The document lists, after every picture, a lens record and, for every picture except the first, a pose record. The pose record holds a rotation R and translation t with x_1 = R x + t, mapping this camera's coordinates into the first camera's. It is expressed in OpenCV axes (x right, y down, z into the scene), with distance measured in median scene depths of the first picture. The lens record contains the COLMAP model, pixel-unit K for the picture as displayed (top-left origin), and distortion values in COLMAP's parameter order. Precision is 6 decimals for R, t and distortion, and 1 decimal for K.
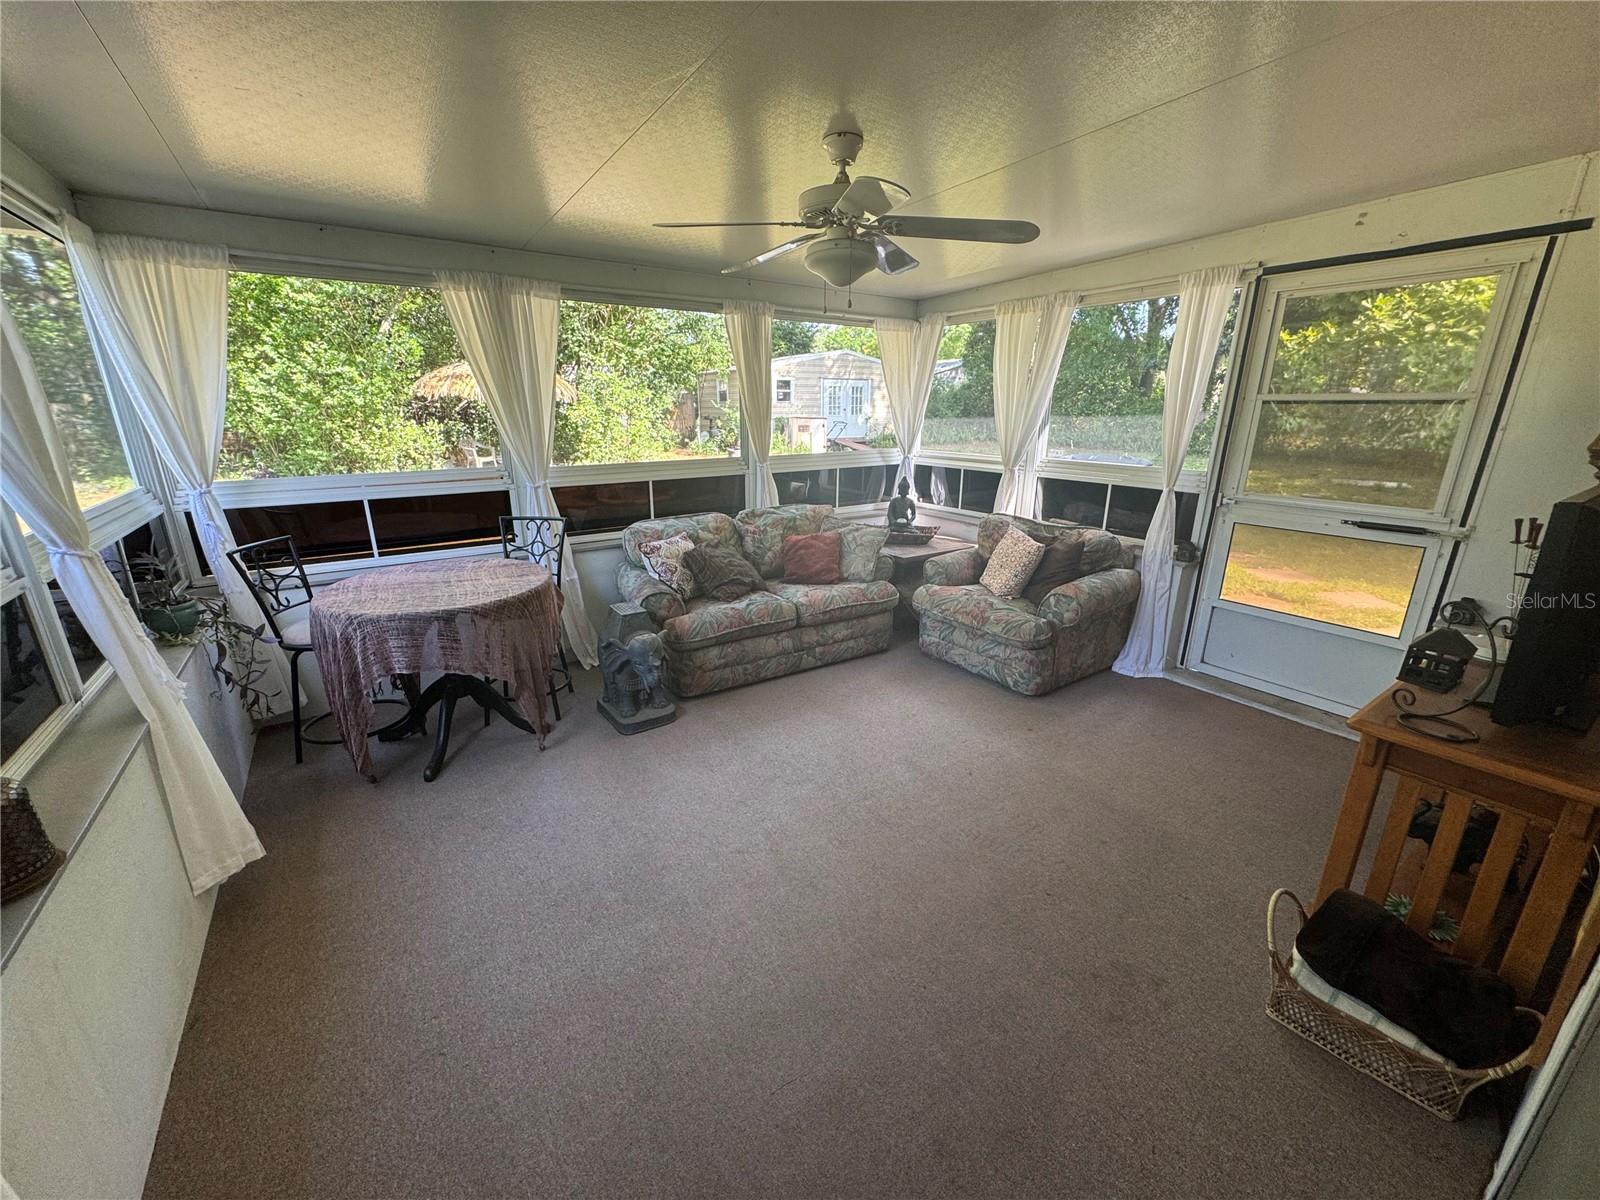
lens RADIAL K [[637.7, 0, 800.0], [0, 637.7, 600.0], [0, 0, 1]] dist [-0.002298, 0.001140]
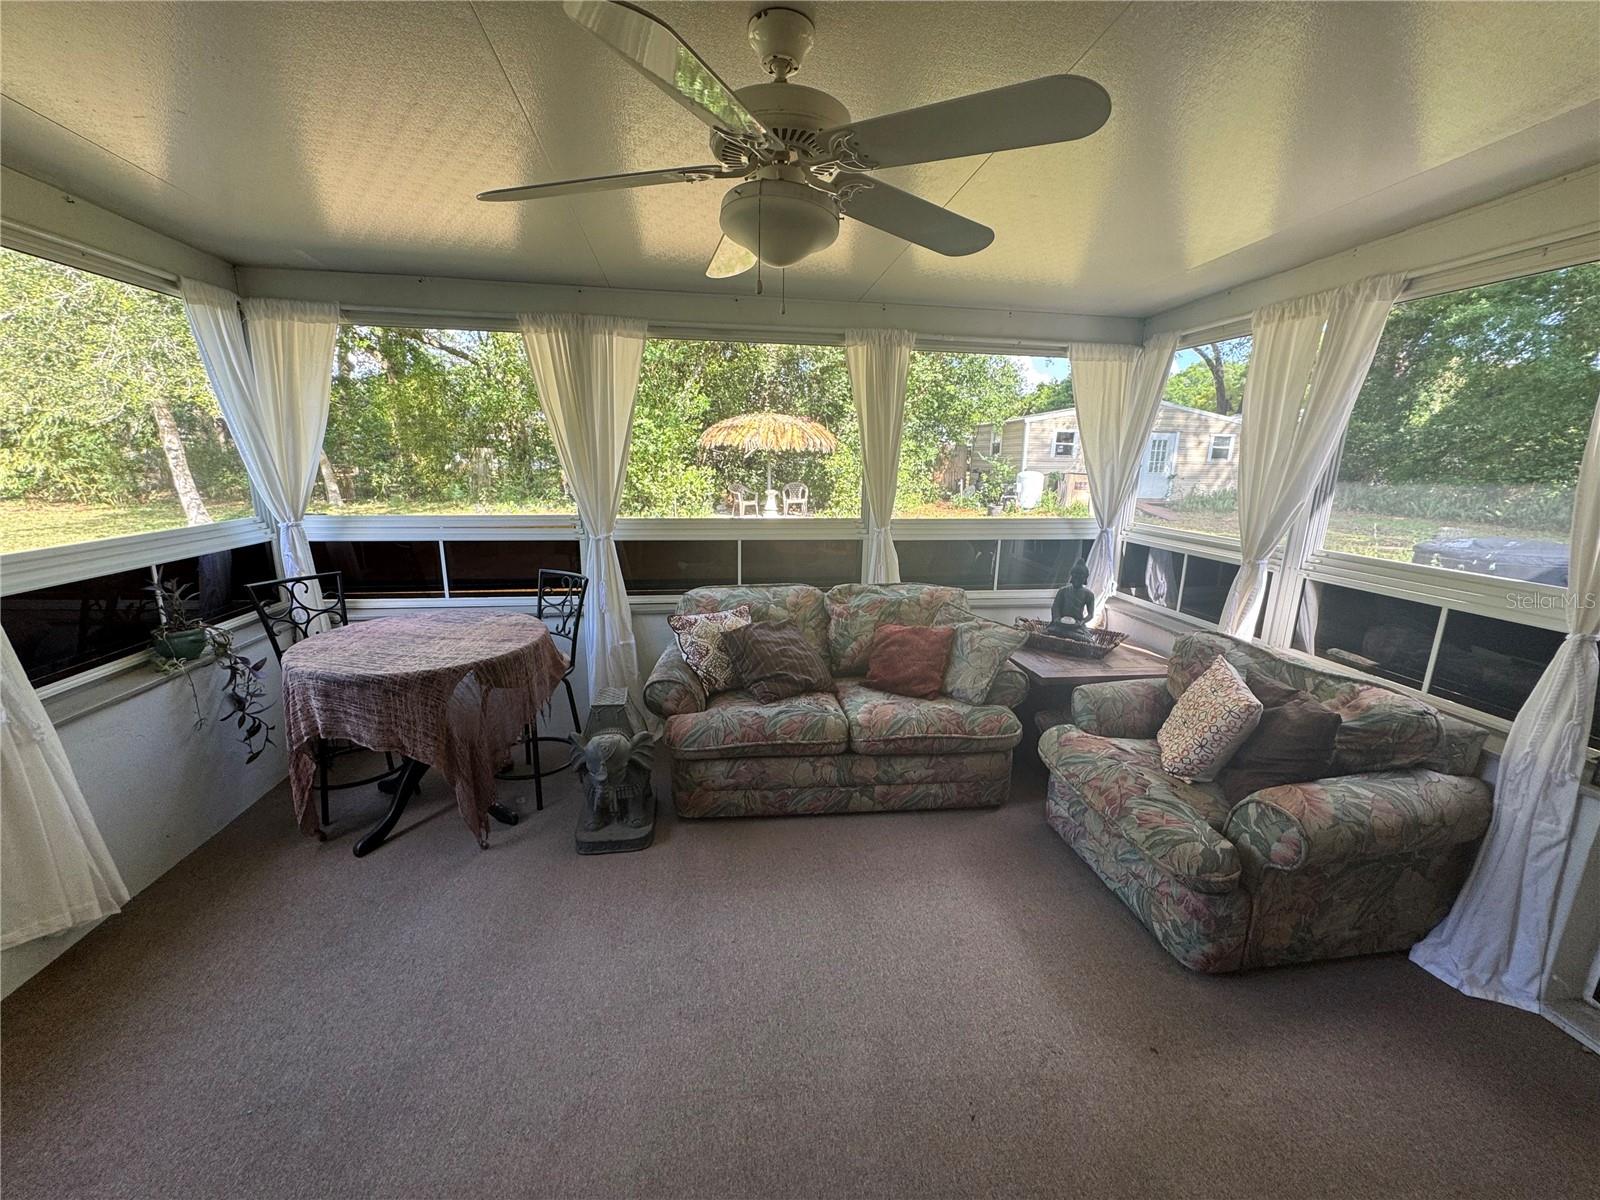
lens RADIAL K [[637.7, 0, 800.0], [0, 637.7, 600.0], [0, 0, 1]] dist [-0.002298, 0.001140]
pose [[0.899454, 0.111779, -0.422478, 0.230829], [-0.143849, 0.988590, -0.044694, -0.088851], [0.412662, 0.100973, 0.905271, 0.291403]]
